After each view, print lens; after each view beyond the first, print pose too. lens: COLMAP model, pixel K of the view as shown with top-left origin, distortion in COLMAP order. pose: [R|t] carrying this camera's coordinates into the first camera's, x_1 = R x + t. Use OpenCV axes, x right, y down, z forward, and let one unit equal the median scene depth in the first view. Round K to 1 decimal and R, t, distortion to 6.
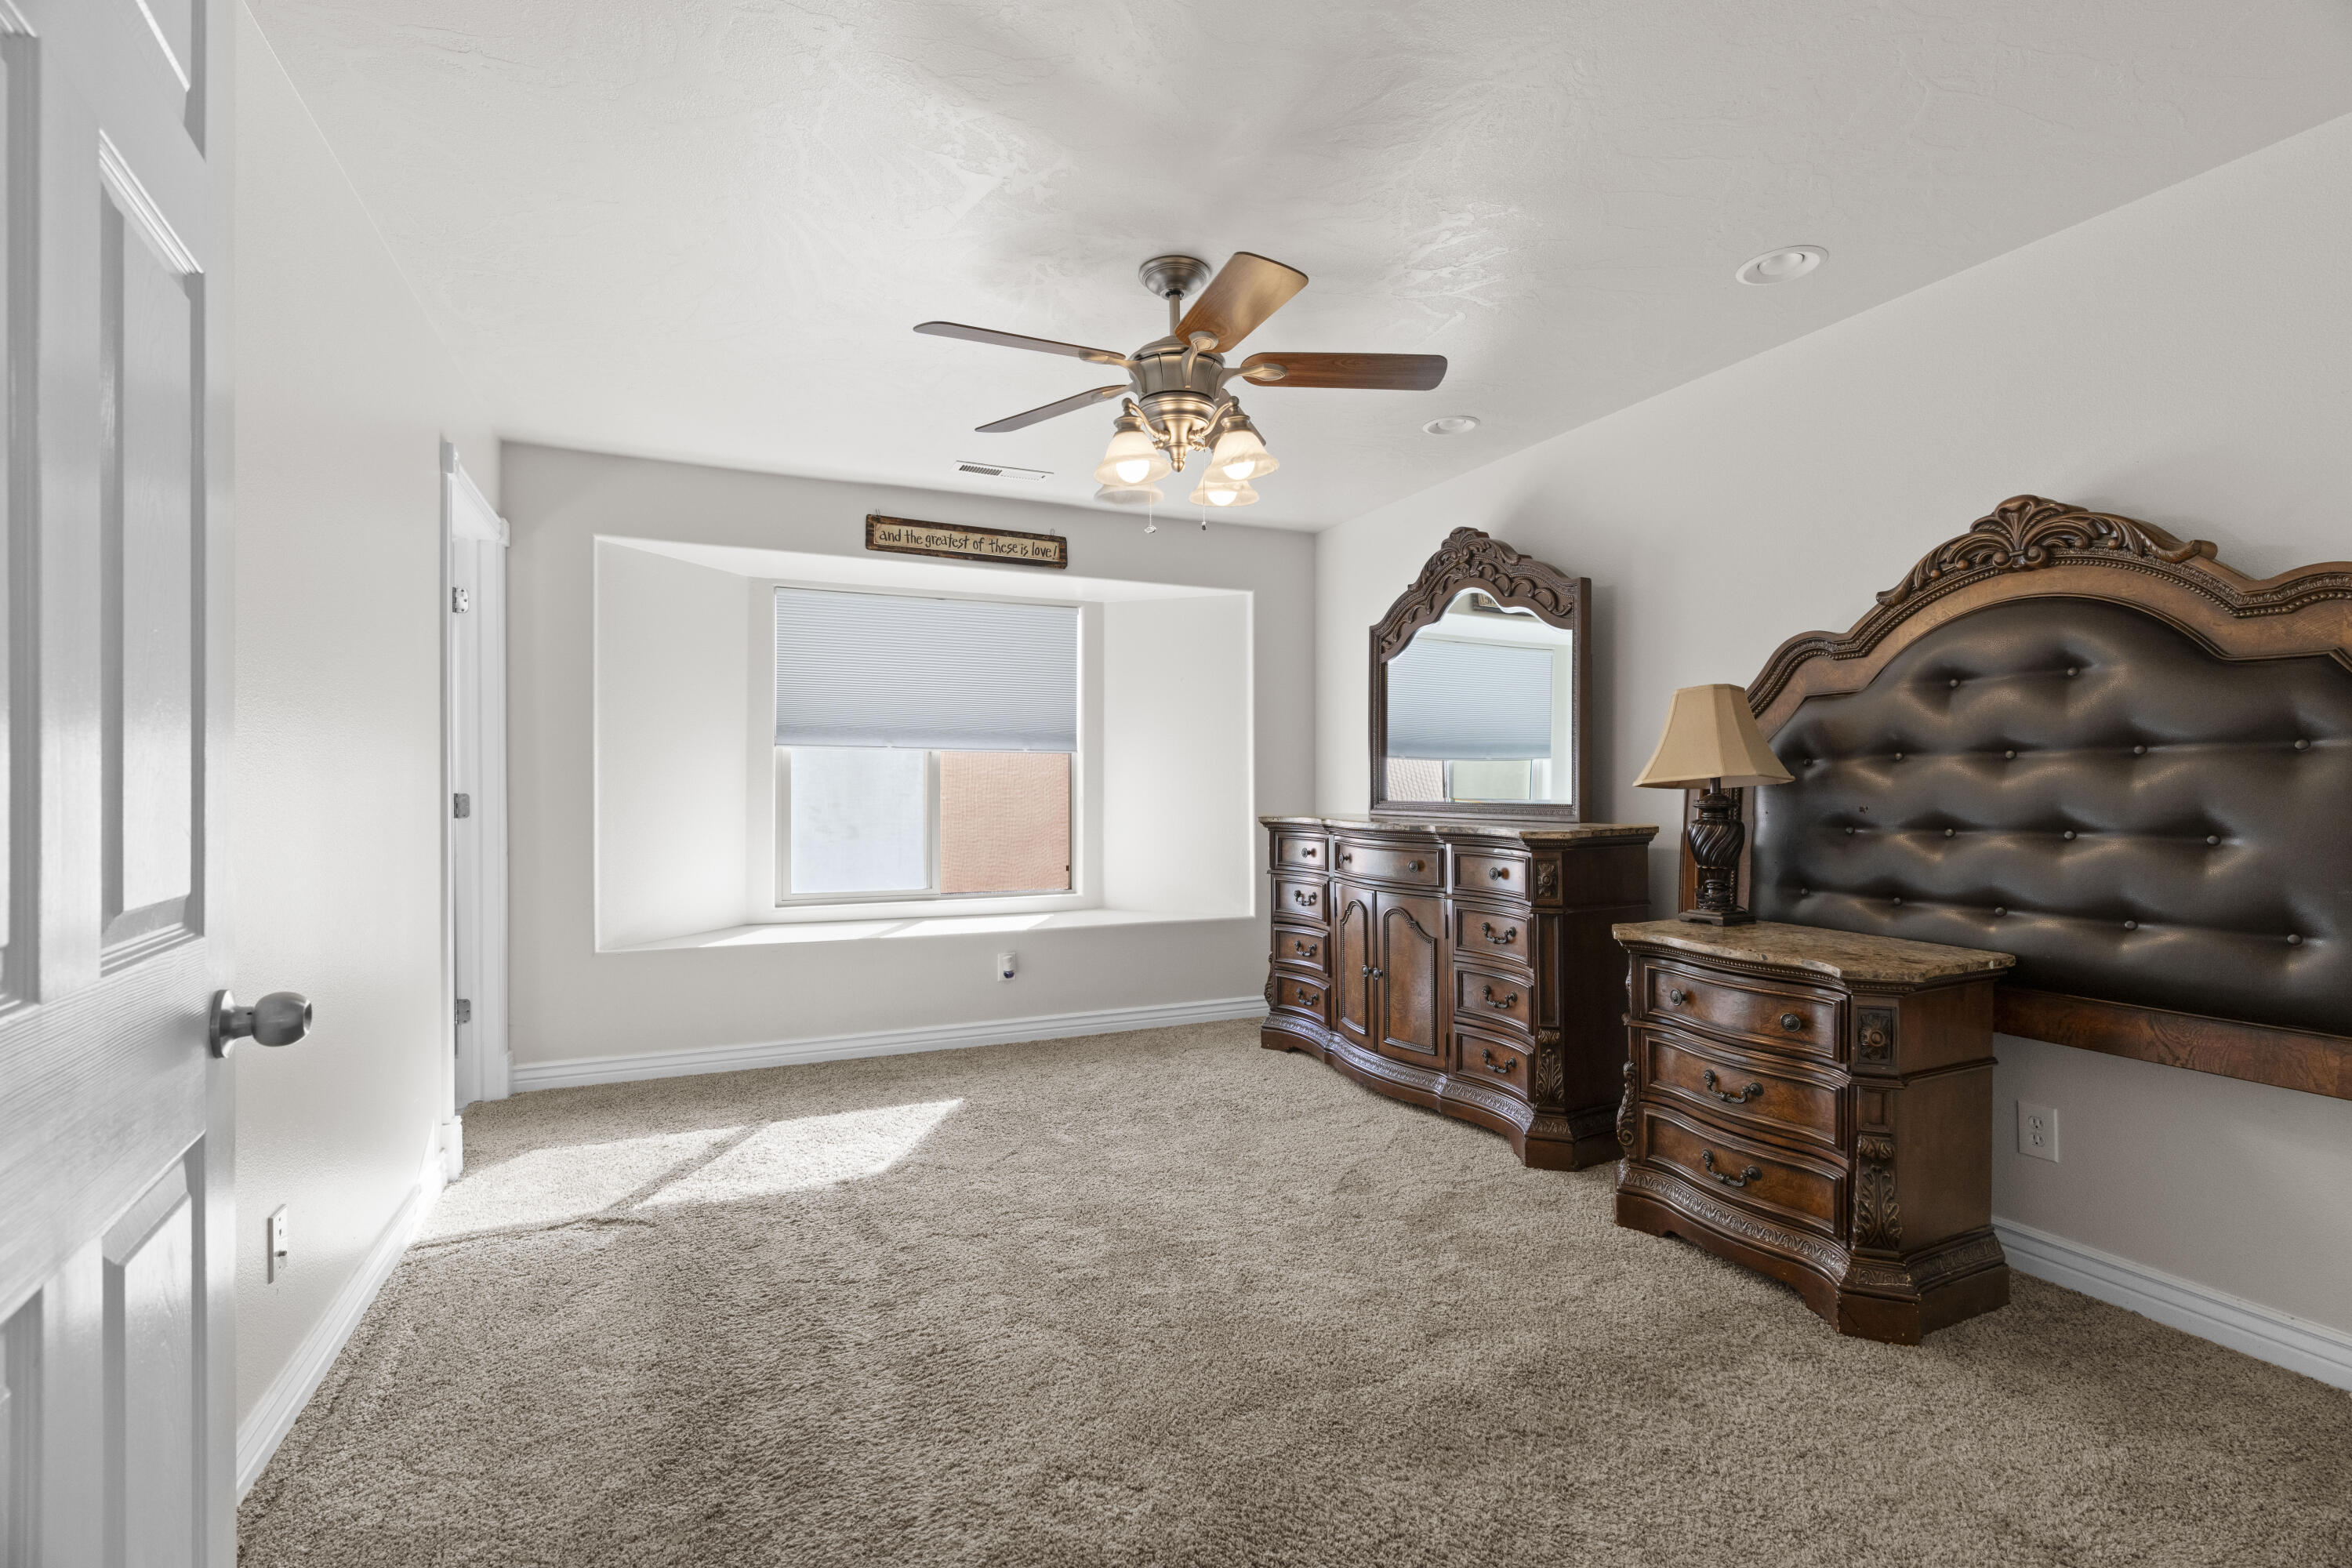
lens RADIAL K [[1056.2, 0, 1180.8], [0, 1056.2, 794.8], [0, 0, 1]] dist [0.000426, -0.000130]
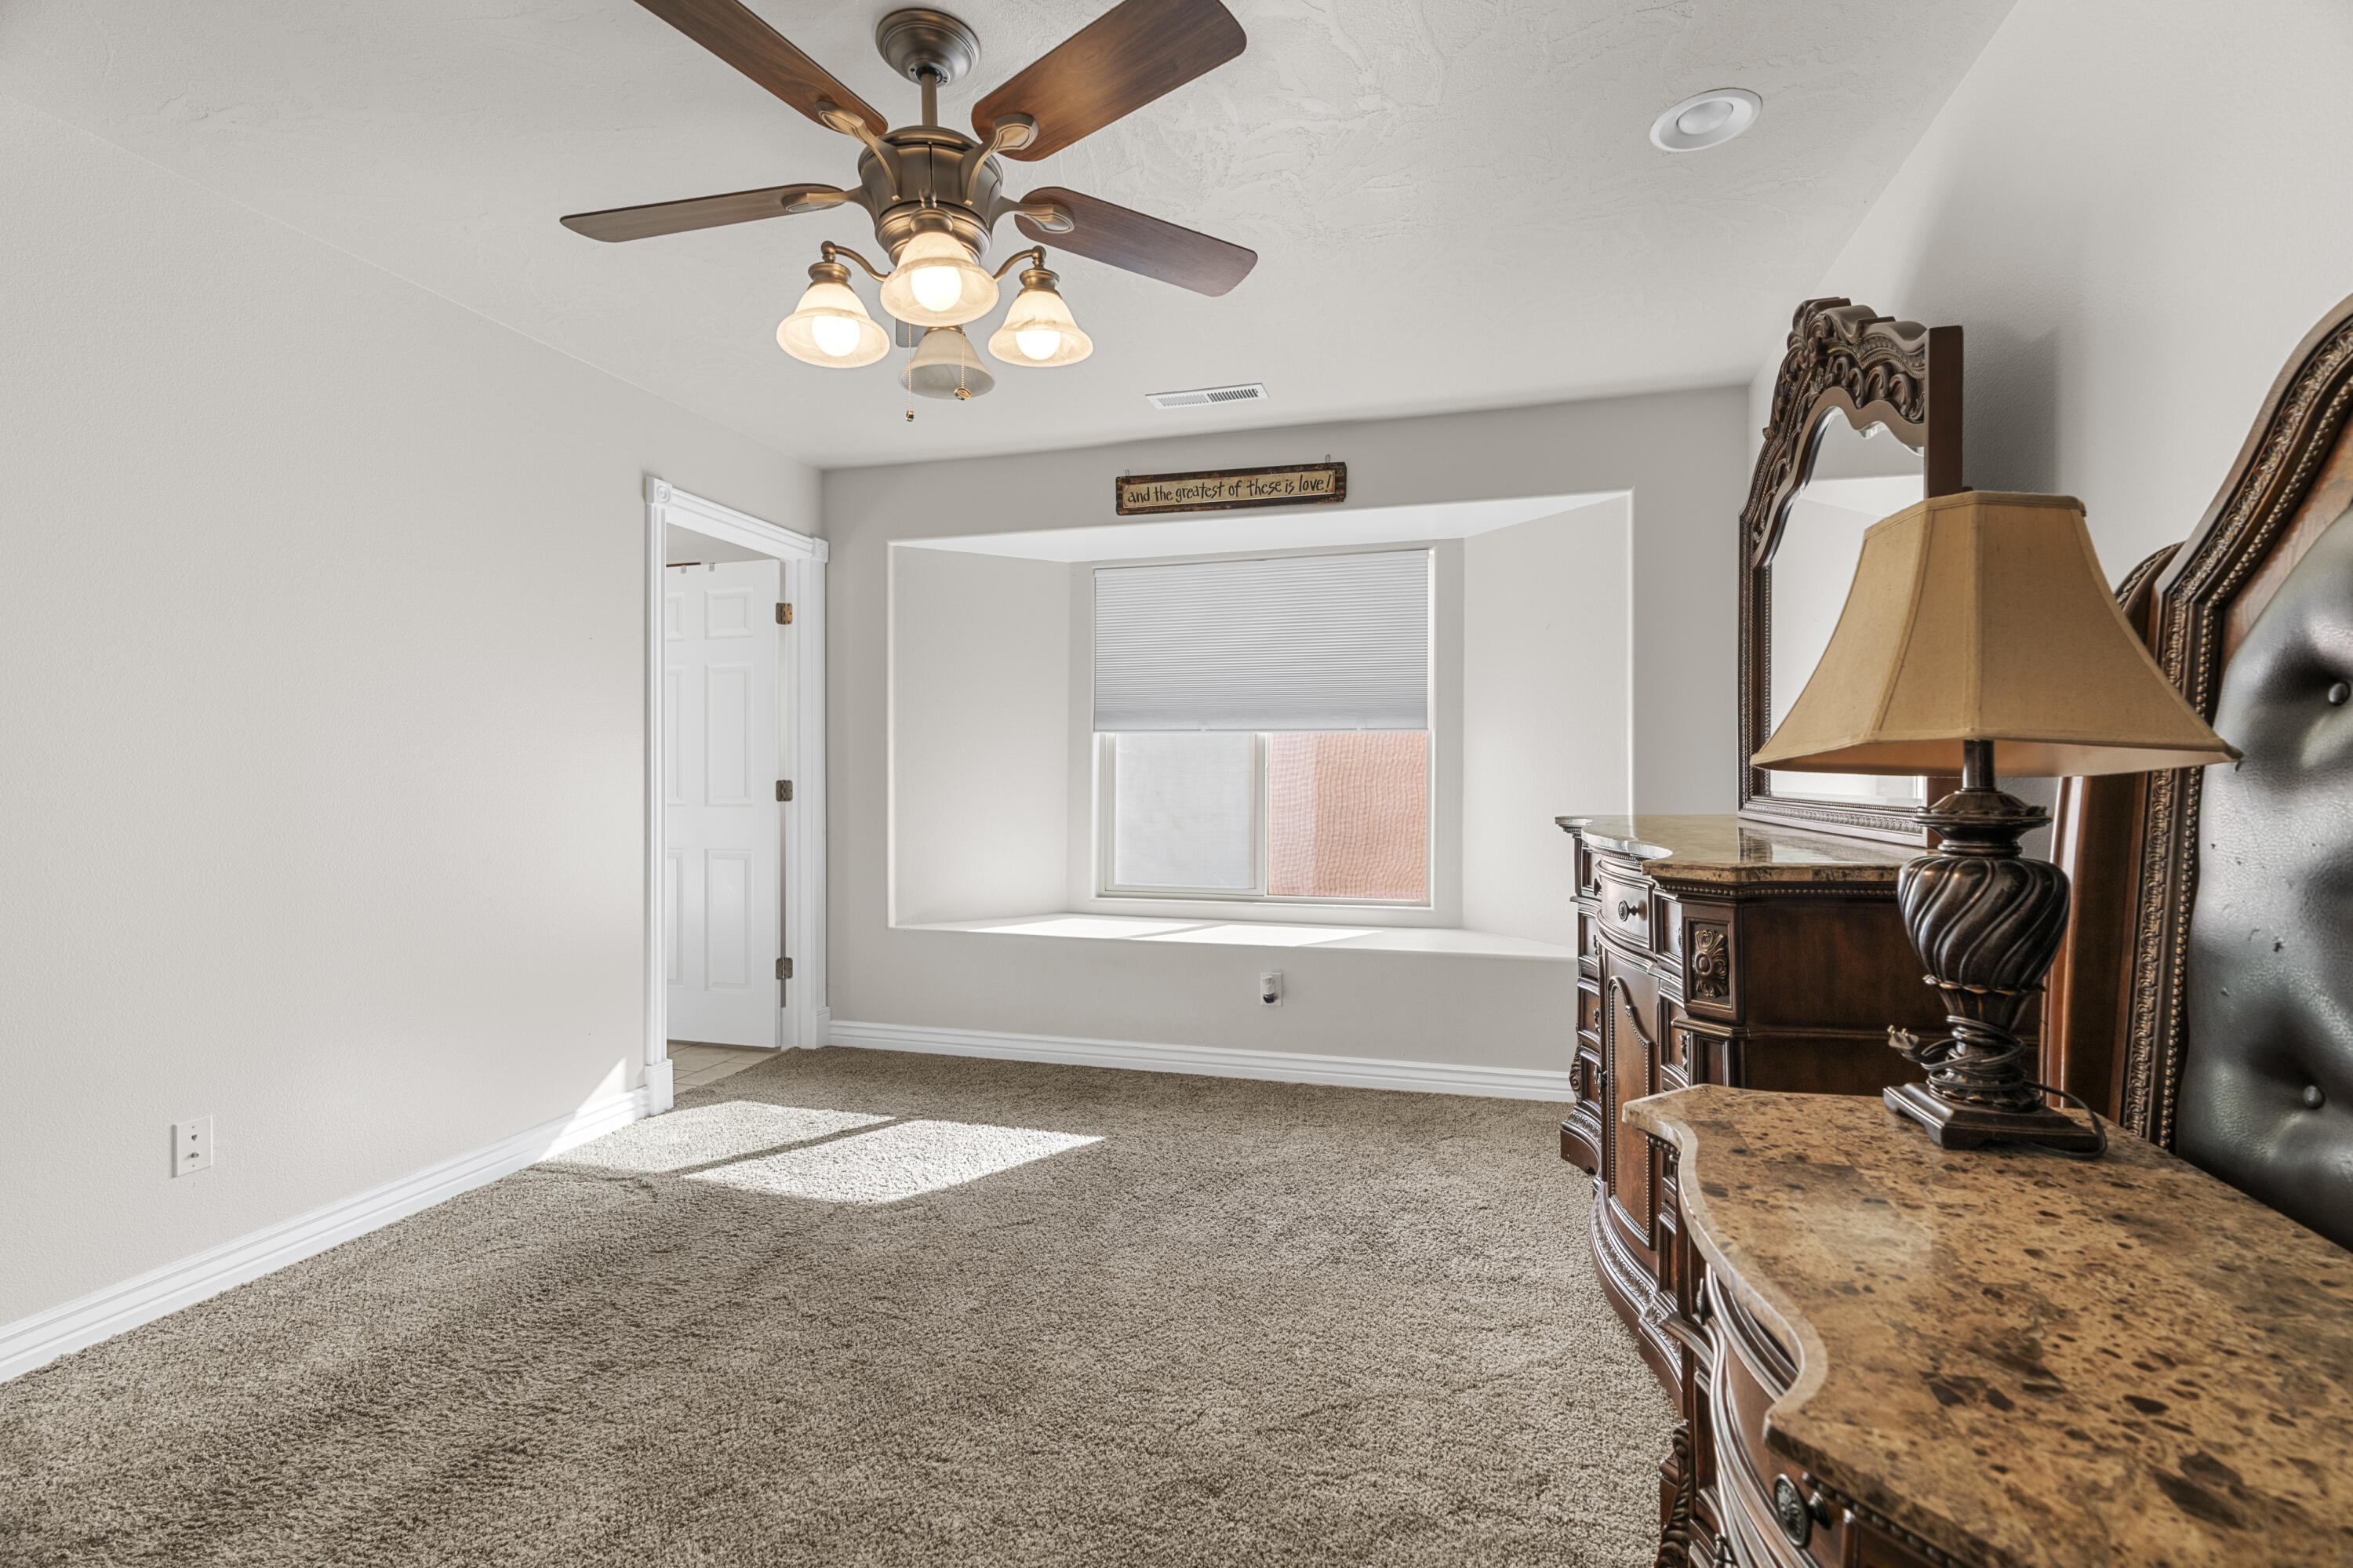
lens RADIAL K [[1053.9, 0, 1176.5], [0, 1053.9, 784.0], [0, 0, 1]] dist [0.000169, 0.000265]
pose [[0.765468, 0.005564, -0.643450, 0.356681], [-0.004725, 0.999984, 0.003025, -0.001842], [0.643457, 0.000725, 0.765482, 0.354932]]
